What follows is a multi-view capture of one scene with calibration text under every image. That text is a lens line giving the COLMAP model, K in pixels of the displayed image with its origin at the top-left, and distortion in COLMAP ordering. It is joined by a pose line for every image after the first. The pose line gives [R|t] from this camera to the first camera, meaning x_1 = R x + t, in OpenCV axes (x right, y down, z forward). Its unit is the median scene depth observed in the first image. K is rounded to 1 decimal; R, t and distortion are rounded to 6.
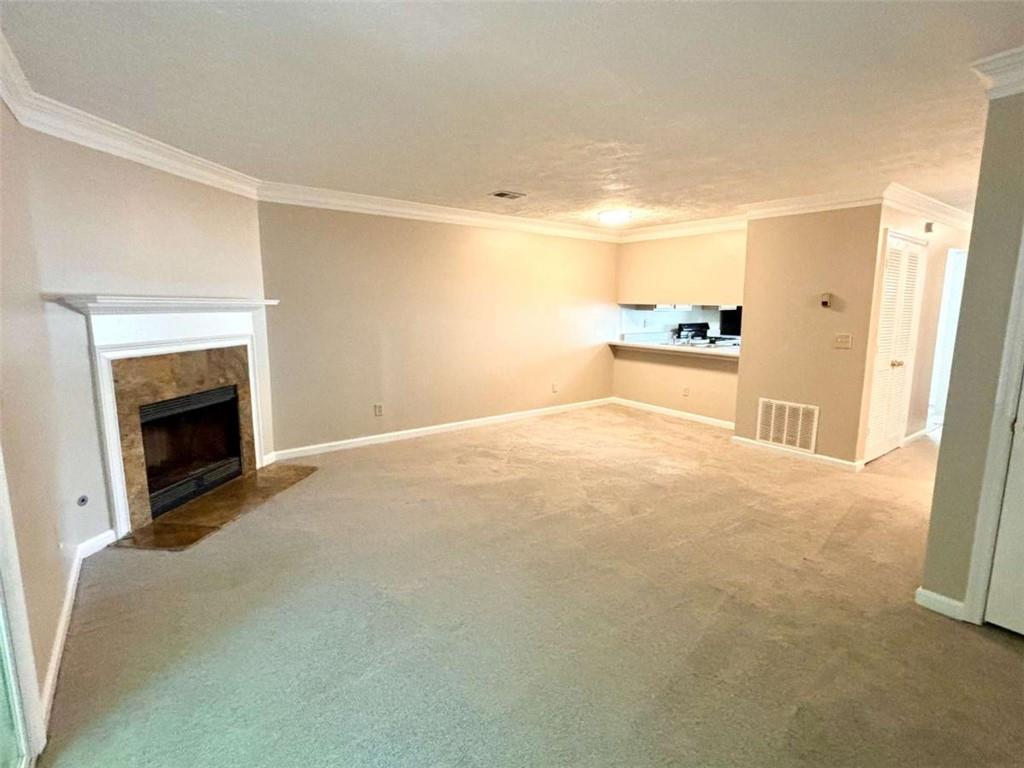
lens RADIAL K [[485.3, 0, 512.0], [0, 485.3, 384.0], [0, 0, 1]] dist [0.000915, -0.000080]
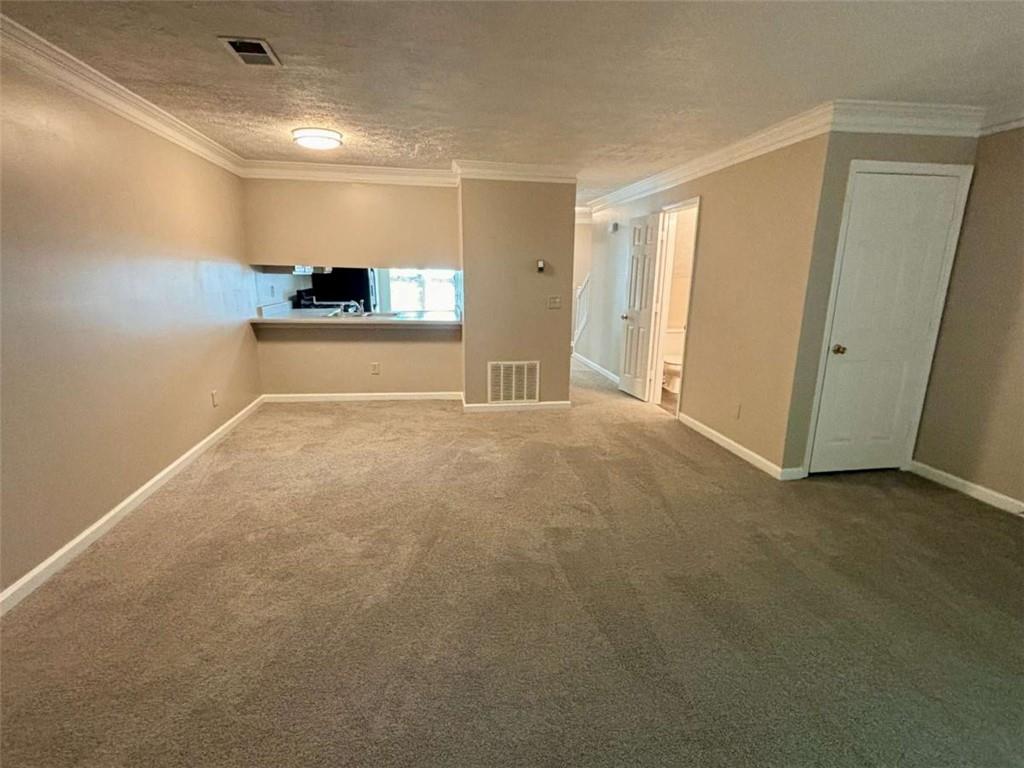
lens RADIAL K [[479.0, 0, 512.0], [0, 479.0, 384.0], [0, 0, 1]] dist [0.030566, -0.000073]
pose [[0.464764, -0.197809, 0.863056, -0.417729], [0.130903, 0.979365, 0.153973, -0.089422], [-0.875705, 0.041415, 0.481068, 0.569480]]
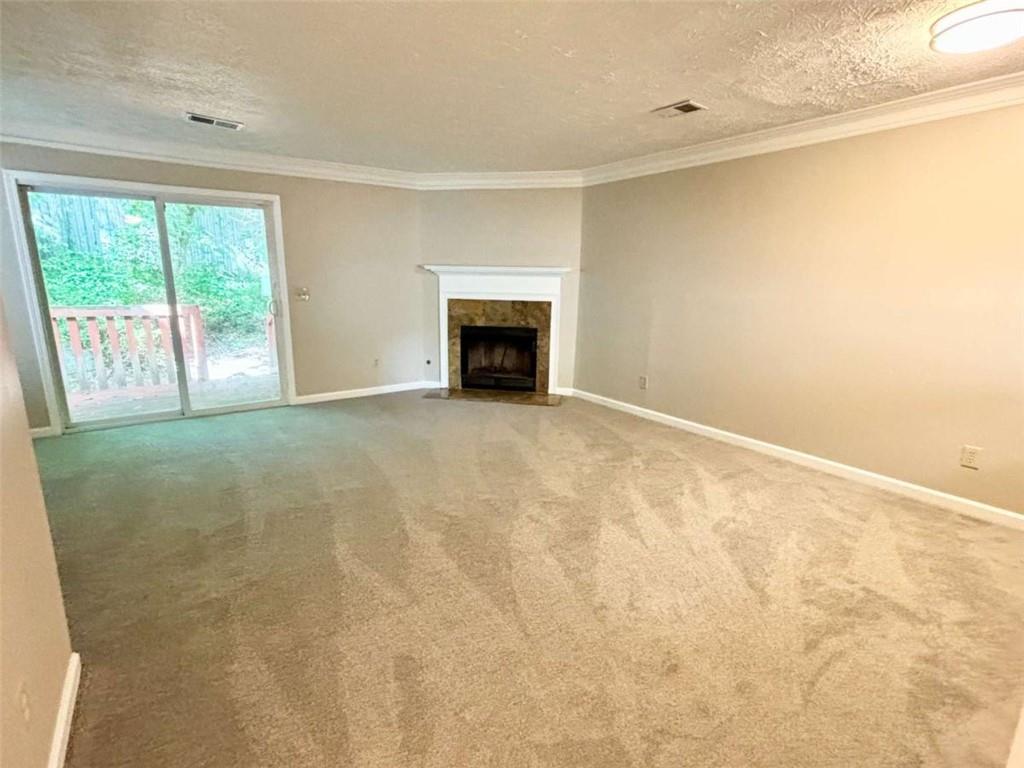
lens RADIAL K [[485.3, 0, 512.0], [0, 485.3, 384.0], [0, 0, 1]] dist [0.000915, -0.000080]
pose [[-0.031471, 0.215287, -0.976044, 0.819587], [-0.168828, 0.961351, 0.217490, -0.132181], [0.985143, 0.171628, 0.006092, 0.899395]]
